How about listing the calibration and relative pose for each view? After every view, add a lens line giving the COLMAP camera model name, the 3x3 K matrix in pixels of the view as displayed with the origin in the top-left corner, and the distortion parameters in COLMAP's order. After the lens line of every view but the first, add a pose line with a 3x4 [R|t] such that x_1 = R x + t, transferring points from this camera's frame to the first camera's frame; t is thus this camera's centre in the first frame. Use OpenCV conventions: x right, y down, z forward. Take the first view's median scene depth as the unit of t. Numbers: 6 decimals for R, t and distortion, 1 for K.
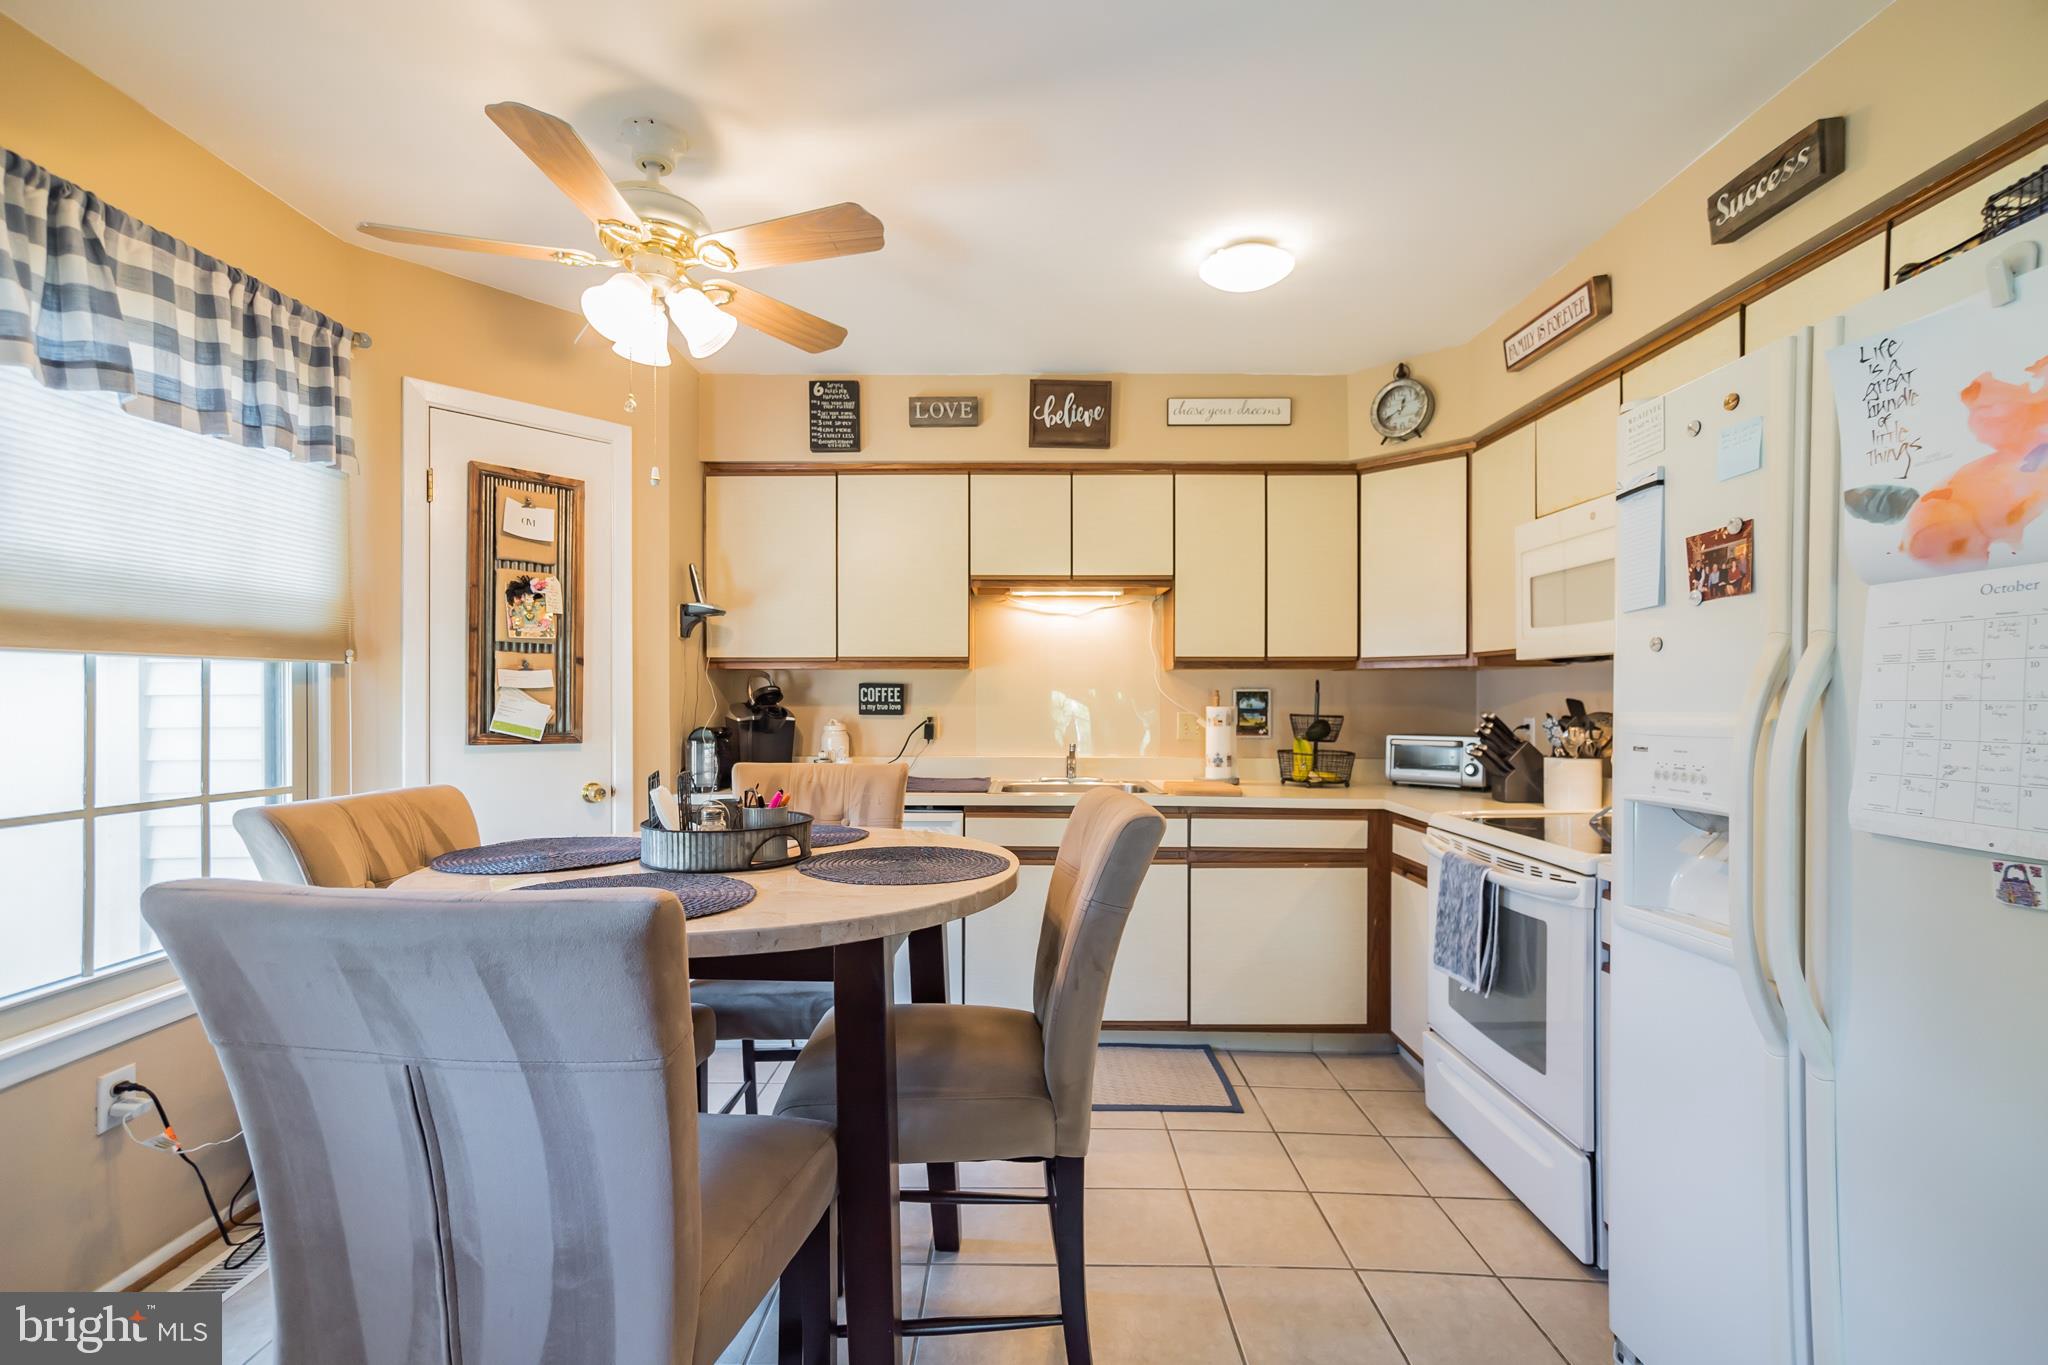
lens RADIAL K [[875.9, 0, 1021.3], [0, 875.9, 712.5], [0, 0, 1]] dist [-0.028741, 0.021483]
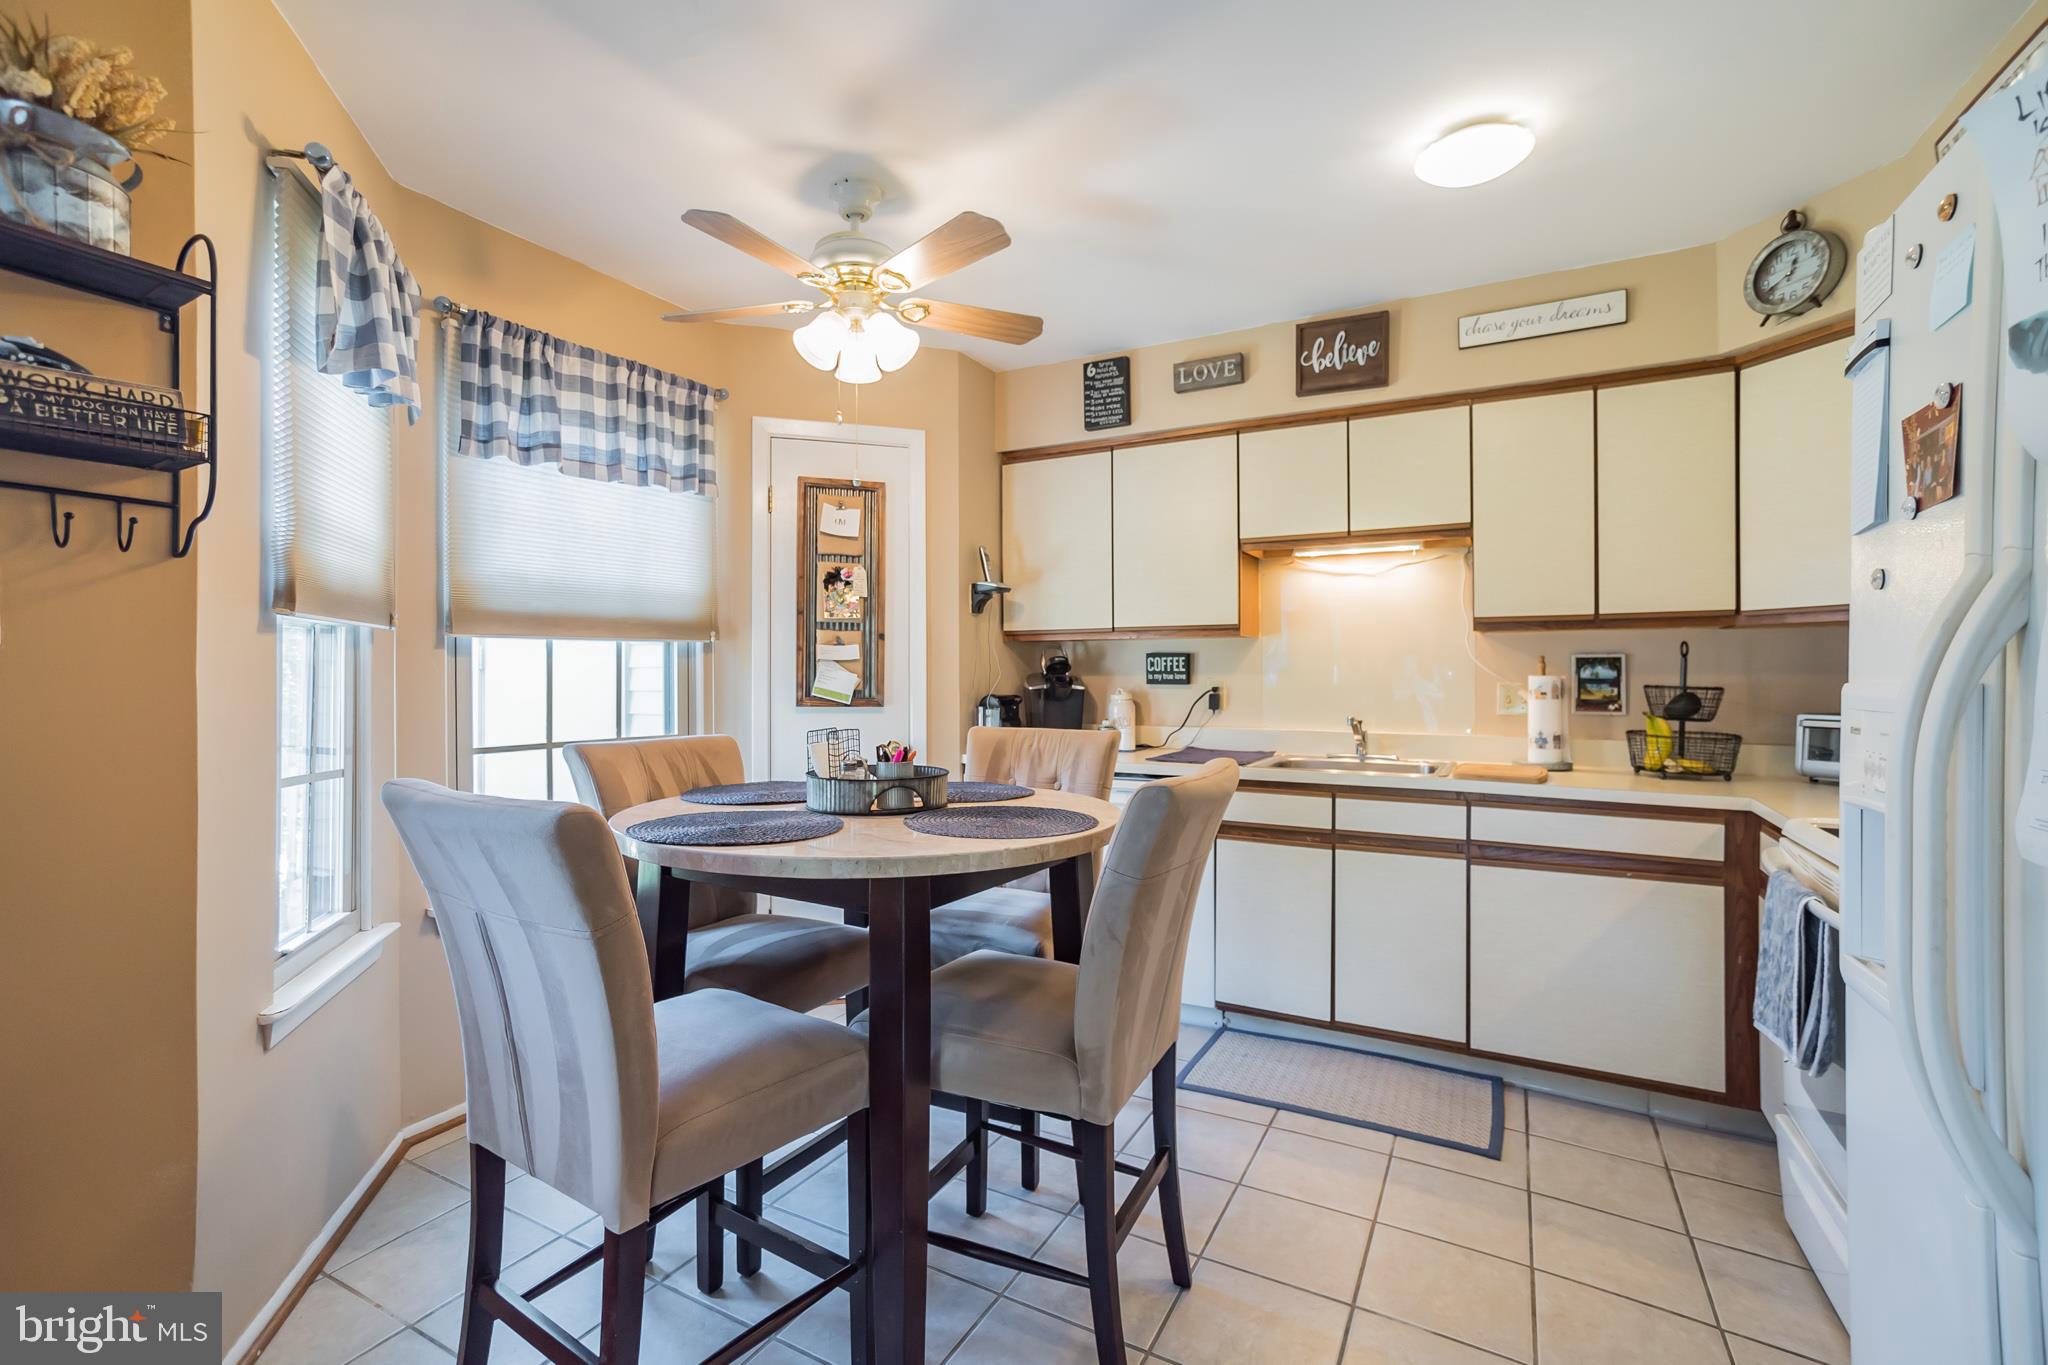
lens RADIAL K [[896.7, 0, 1024.0], [0, 896.7, 682.5], [0, 0, 1]] dist [-0.035141, 0.023951]
pose [[0.881269, 0.003182, -0.472604, 0.216959], [-0.004487, 0.999989, -0.001634, 0.003607], [0.472594, 0.003561, 0.881273, 0.027843]]
